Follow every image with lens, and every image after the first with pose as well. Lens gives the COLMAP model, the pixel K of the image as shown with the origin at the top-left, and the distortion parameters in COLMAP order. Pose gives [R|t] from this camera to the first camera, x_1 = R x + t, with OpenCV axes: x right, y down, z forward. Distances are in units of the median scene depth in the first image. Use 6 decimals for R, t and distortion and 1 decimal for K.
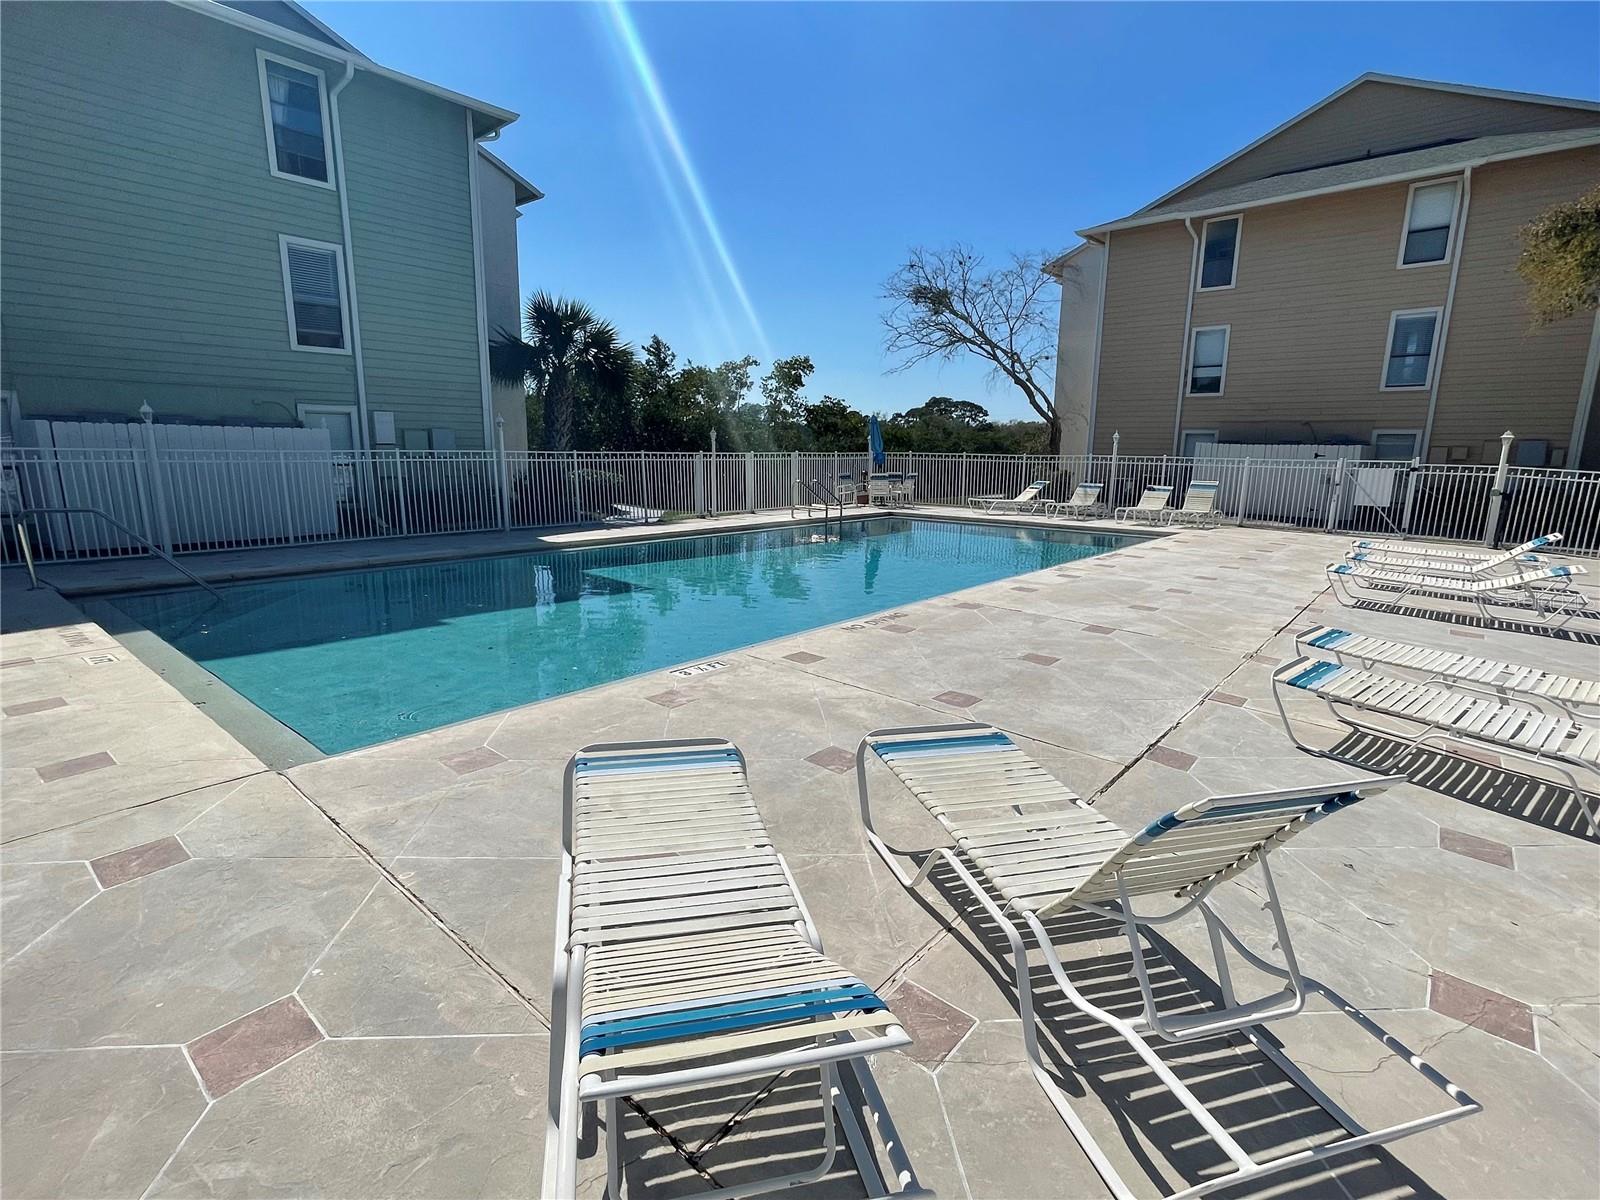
lens RADIAL K [[752.9, 0, 797.4], [0, 752.9, 600.4], [0, 0, 1]] dist [-0.009175, 0.002190]
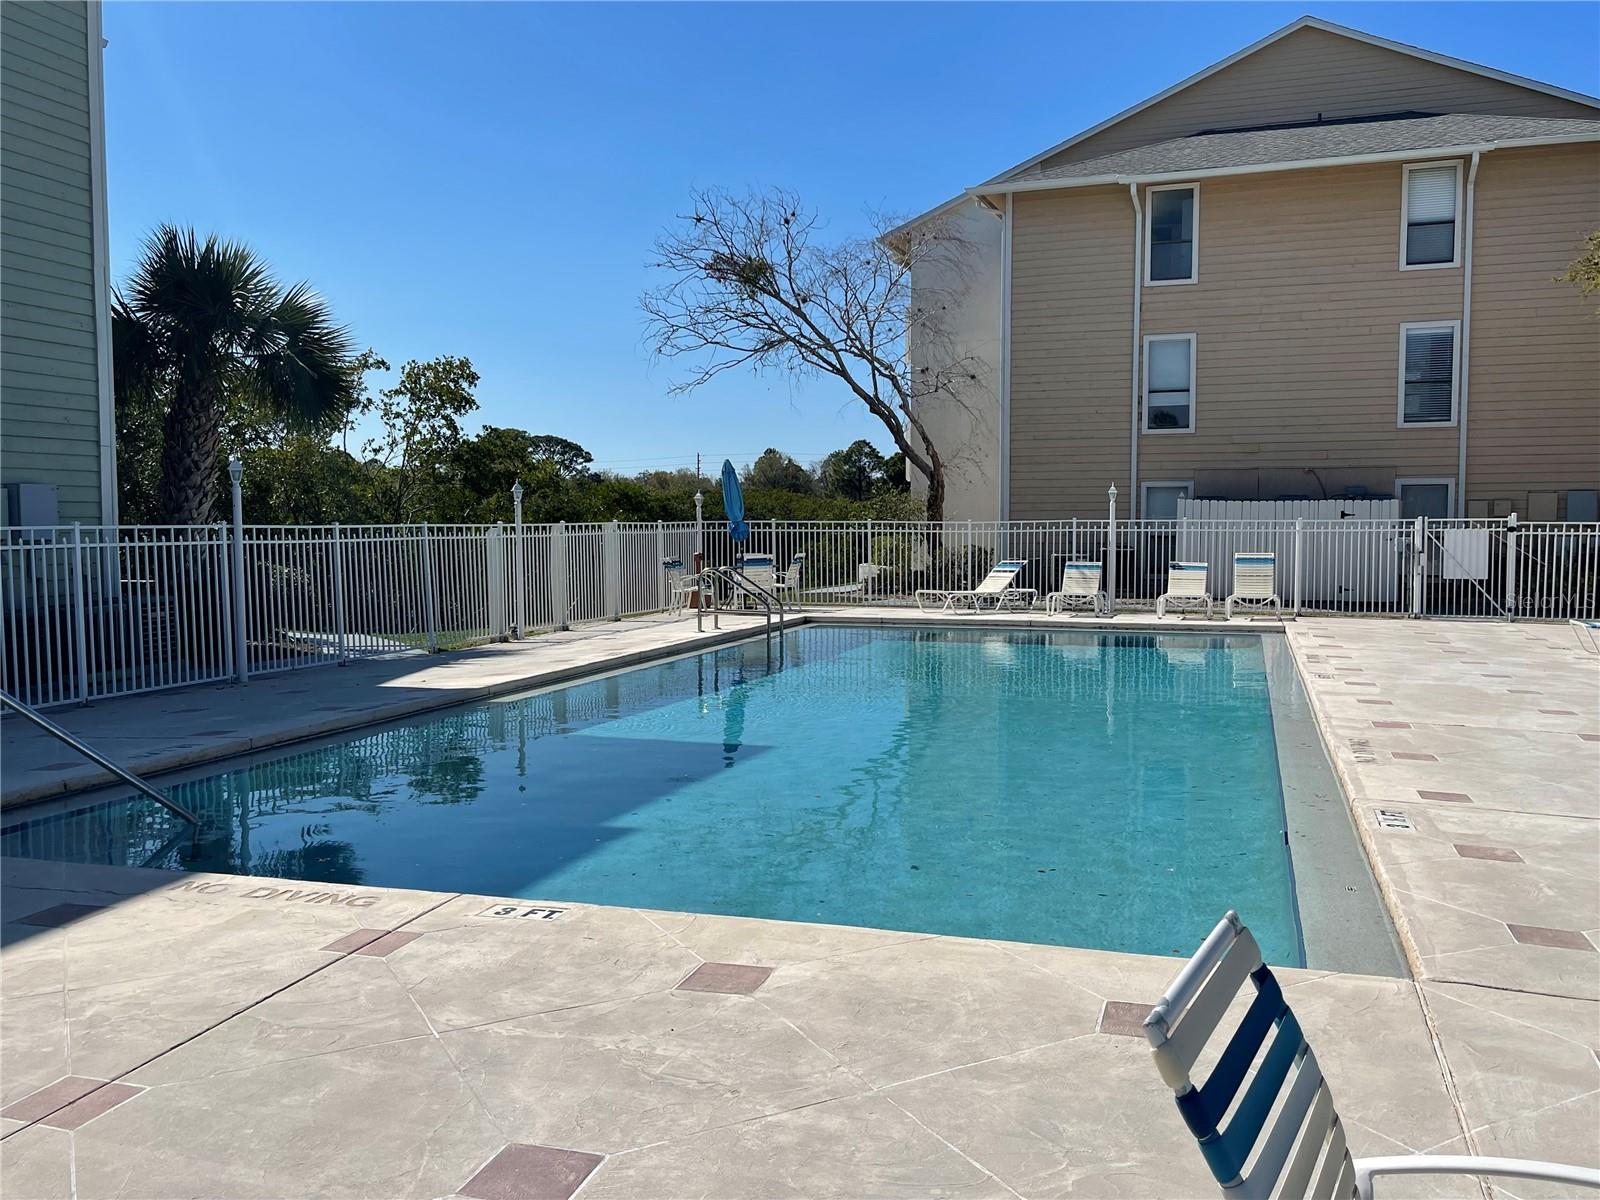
lens RADIAL K [[1350.9, 0, 800.6], [0, 1350.9, 604.6], [0, 0, 1]] dist [0.042329, -0.037577]
pose [[0.923297, -0.038623, 0.382139, -0.294141], [0.089663, 0.989115, -0.116667, -0.002176], [-0.373474, 0.141982, 0.916711, 0.011423]]
